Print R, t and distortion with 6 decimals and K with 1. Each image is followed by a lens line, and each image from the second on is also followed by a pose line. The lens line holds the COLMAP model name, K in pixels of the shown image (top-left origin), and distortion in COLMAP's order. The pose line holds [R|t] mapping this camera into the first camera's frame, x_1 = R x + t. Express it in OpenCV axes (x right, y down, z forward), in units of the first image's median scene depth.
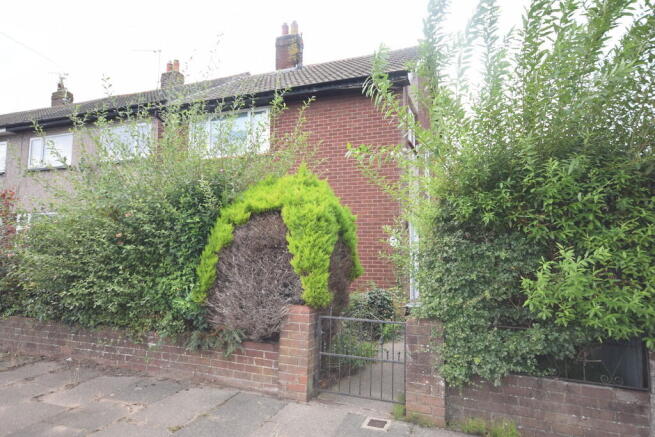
lens RADIAL K [[391.8, 0, 328.8], [0, 391.8, 219.2], [0, 0, 1]] dist [0.016041, 0.001471]
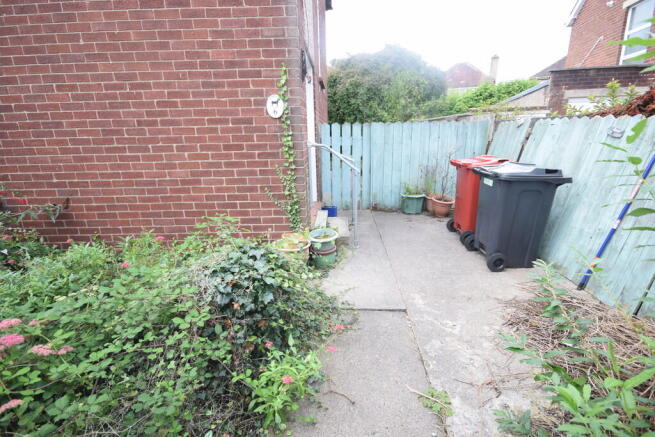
lens RADIAL K [[310.1, 0, 327.3], [0, 310.1, 219.6], [0, 0, 1]] dist [0.005127, -0.002609]
pose [[0.941697, -0.113958, 0.316576, 0.187456], [-0.002856, 0.938155, 0.346204, 0.108672], [-0.336451, -0.326923, 0.883132, 1.248487]]
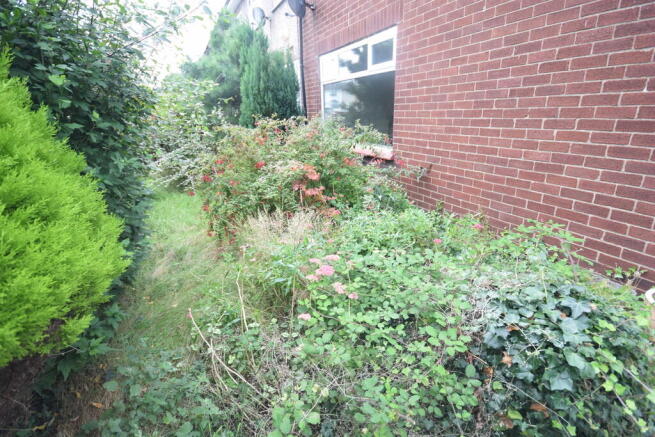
lens RADIAL K [[310.1, 0, 326.7], [0, 310.1, 218.5], [0, 0, 1]] dist [0.005127, -0.002609]
pose [[0.717084, 0.204458, -0.666324, 0.233048], [0.089644, 0.921012, 0.379080, 0.111032], [0.691198, -0.331564, 0.642114, 1.346818]]
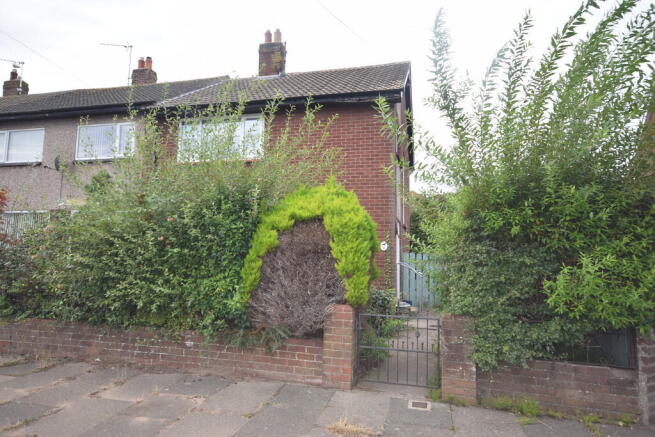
lens RADIAL K [[391.8, 0, 327.7], [0, 391.8, 218.5], [0, 0, 1]] dist [0.016041, 0.001471]
pose [[0.992053, 0.020400, 0.124156, -0.246613], [-0.019460, 0.999772, -0.008785, -0.013822], [-0.124307, 0.006300, 0.992224, -0.101632]]
